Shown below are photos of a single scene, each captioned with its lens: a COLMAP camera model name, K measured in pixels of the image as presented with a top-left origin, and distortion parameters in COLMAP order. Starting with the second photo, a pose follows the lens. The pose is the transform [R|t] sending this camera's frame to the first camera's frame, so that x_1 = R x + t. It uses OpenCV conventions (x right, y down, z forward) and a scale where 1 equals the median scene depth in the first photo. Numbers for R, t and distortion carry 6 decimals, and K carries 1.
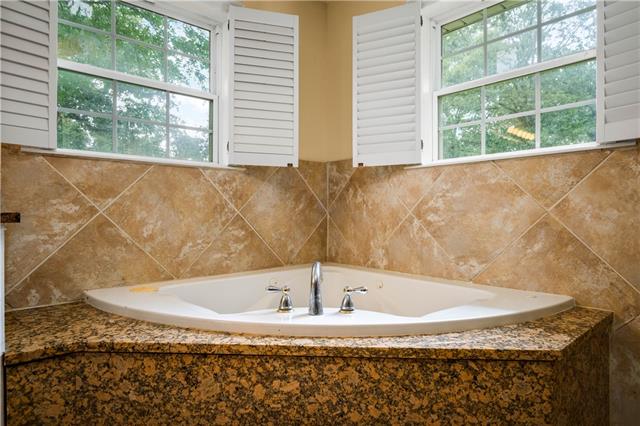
lens RADIAL K [[379.9, 0, 320.0], [0, 379.9, 213.0], [0, 0, 1]] dist [-0.002238, -0.000444]
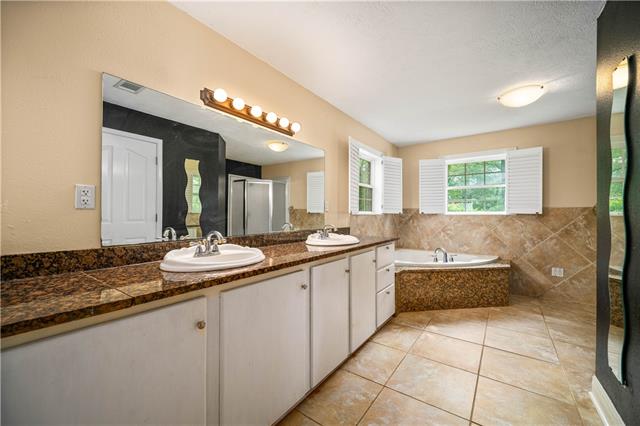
lens RADIAL K [[252.4, 0, 320.0], [0, 252.4, 213.0], [0, 0, 1]] dist [-0.001465, -0.000297]
pose [[0.979291, 0.006896, 0.202341, -1.359655], [-0.005049, 0.999941, -0.009639, -0.140438], [-0.202396, 0.008418, 0.979268, -0.907594]]
